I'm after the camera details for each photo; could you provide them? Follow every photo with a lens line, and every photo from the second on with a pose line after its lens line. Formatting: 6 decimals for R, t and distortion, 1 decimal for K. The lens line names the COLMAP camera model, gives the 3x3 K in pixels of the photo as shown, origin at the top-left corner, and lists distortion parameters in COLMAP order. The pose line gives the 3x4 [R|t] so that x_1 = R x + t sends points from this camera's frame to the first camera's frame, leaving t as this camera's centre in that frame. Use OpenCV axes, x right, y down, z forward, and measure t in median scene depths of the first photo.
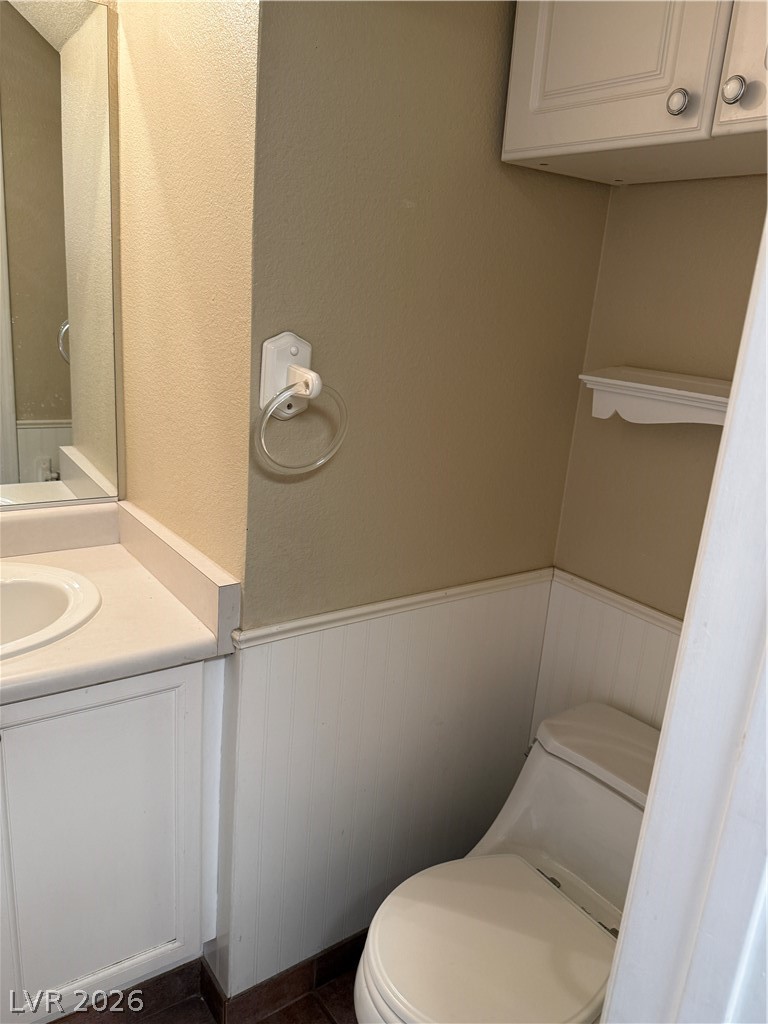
lens RADIAL K [[765.8, 0, 382.7], [0, 765.8, 512.7], [0, 0, 1]] dist [0.020656, -0.047354]
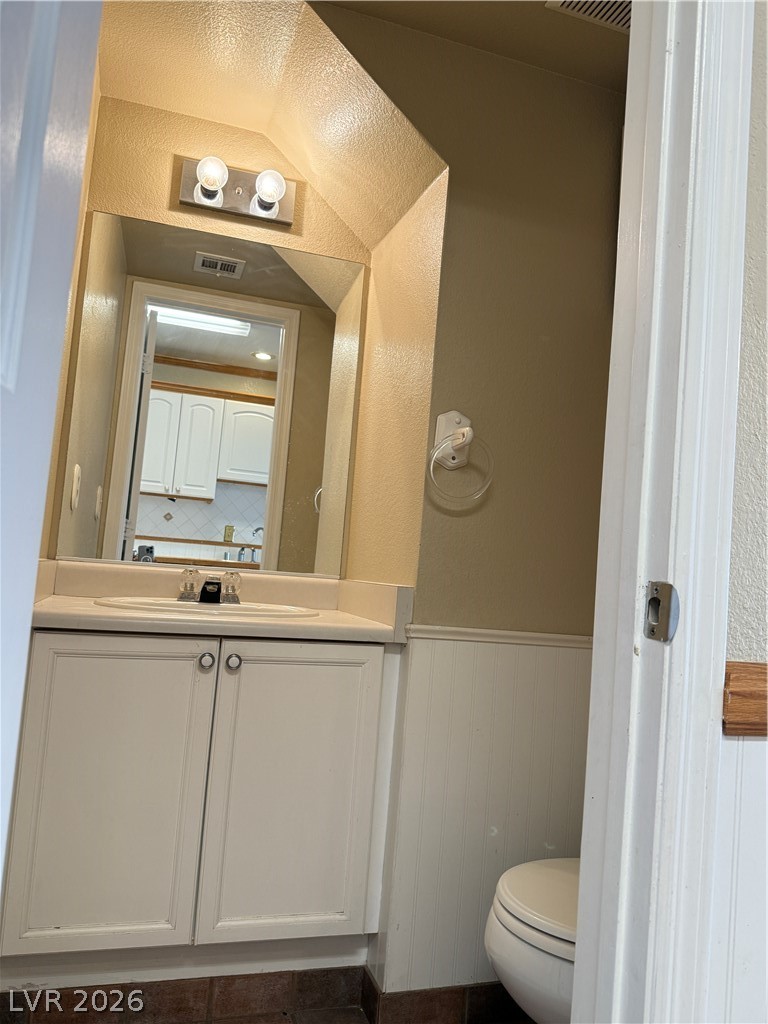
lens RADIAL K [[765.8, 0, 381.4], [0, 765.8, 510.6], [0, 0, 1]] dist [0.020656, -0.047354]
pose [[0.953029, -0.023445, -0.301971, 0.171286], [-0.088253, 0.932242, -0.350907, 0.443512], [0.289738, 0.361074, 0.886385, -0.266684]]
